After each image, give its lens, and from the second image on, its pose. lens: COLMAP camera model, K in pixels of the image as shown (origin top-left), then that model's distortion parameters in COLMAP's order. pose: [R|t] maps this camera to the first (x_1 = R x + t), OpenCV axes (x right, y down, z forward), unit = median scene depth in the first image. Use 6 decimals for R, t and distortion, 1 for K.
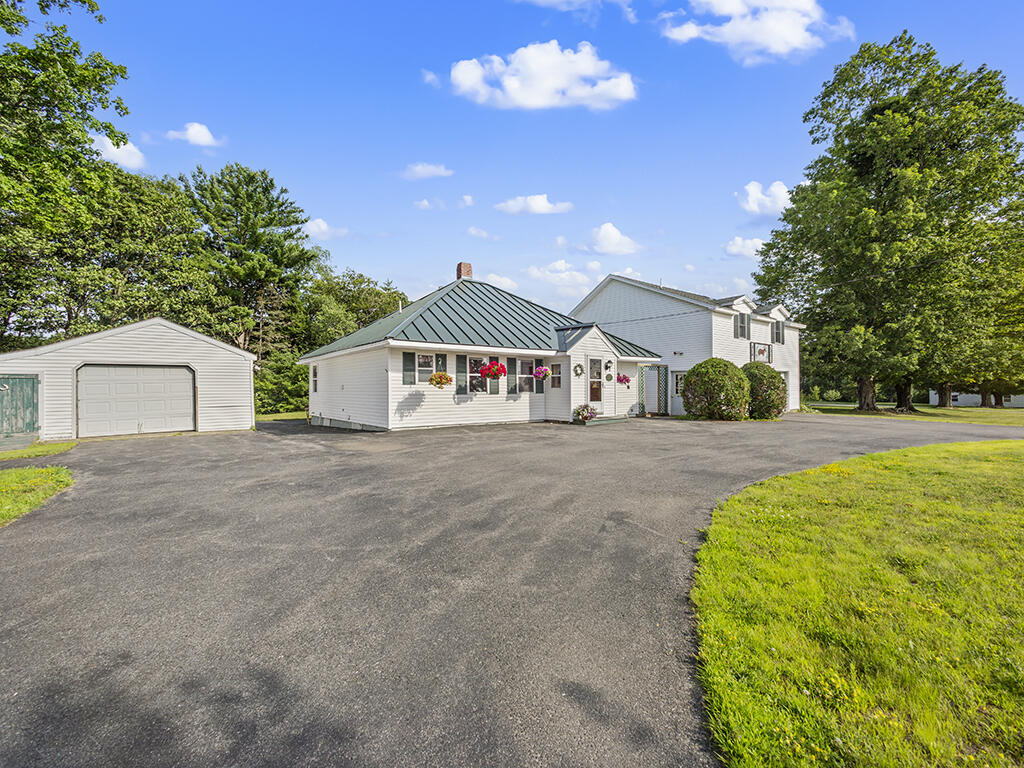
lens RADIAL K [[447.8, 0, 510.0], [0, 447.8, 382.5], [0, 0, 1]] dist [0.006274, 0.000007]
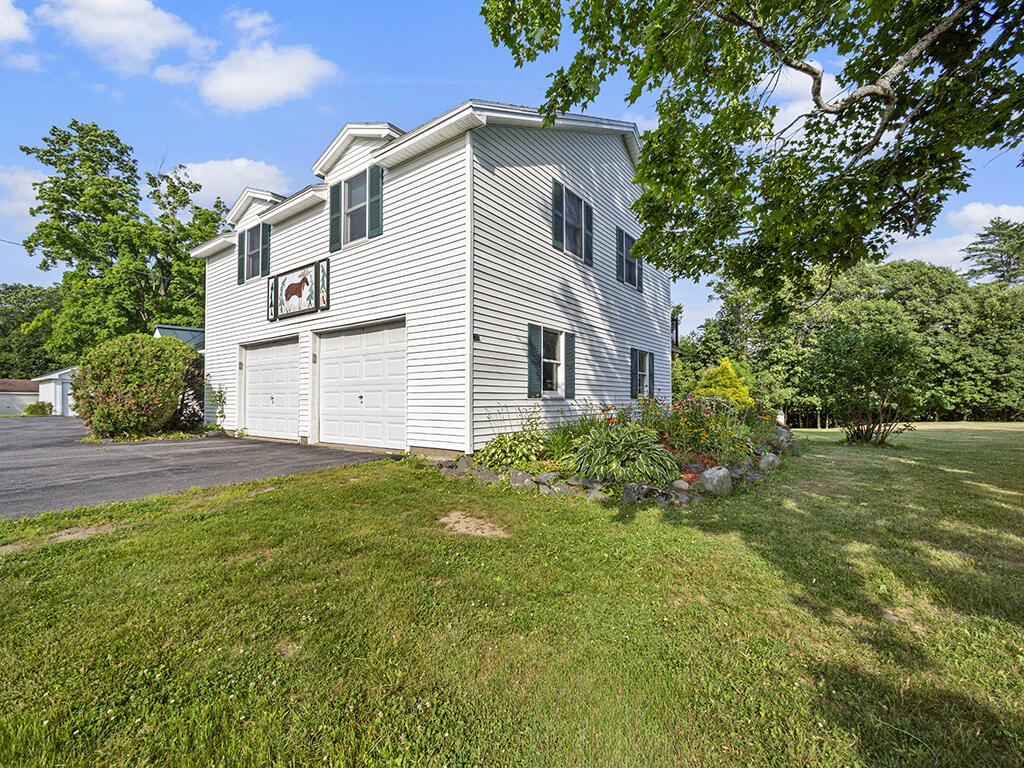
lens RADIAL K [[447.8, 0, 510.0], [0, 447.8, 382.5], [0, 0, 1]] dist [0.006274, 0.000007]
pose [[0.256568, -0.044403, -0.965506, 1.419607], [0.000736, 0.998953, -0.045745, 0.047781], [0.966526, 0.011027, 0.256332, 1.546639]]
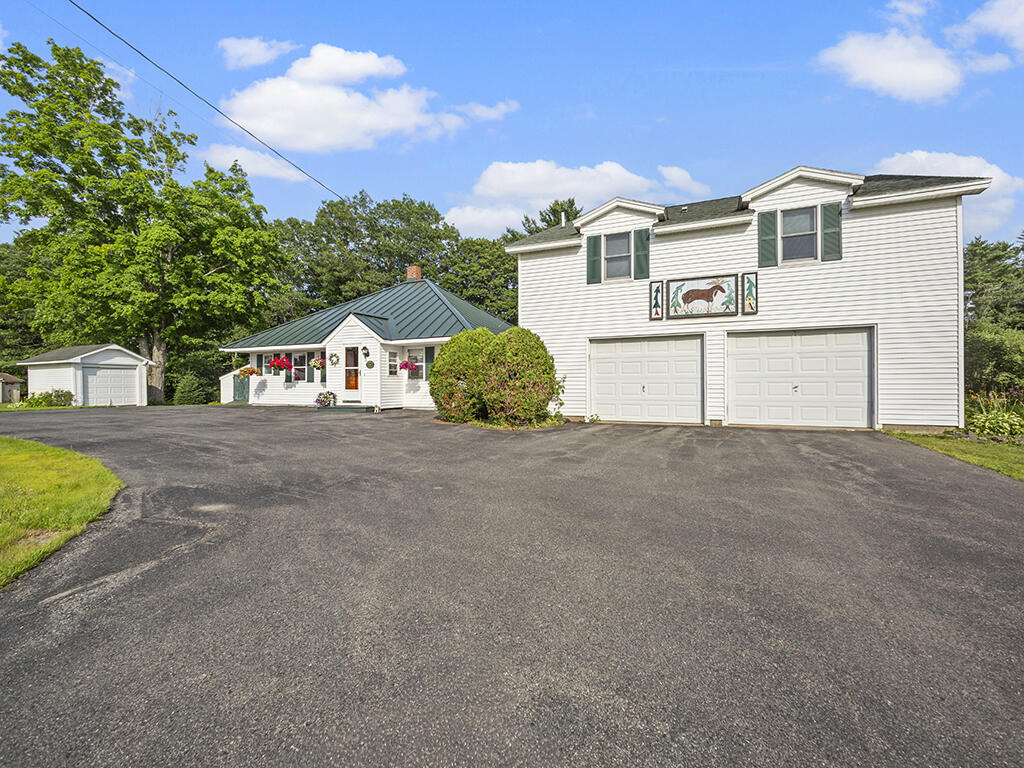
lens RADIAL K [[447.8, 0, 510.0], [0, 447.8, 382.5], [0, 0, 1]] dist [0.006274, 0.000007]
pose [[0.474547, -0.004992, -0.880216, 1.258910], [0.012218, 0.999925, 0.000916, 0.030762], [0.880146, -0.011189, 0.474572, 0.850731]]
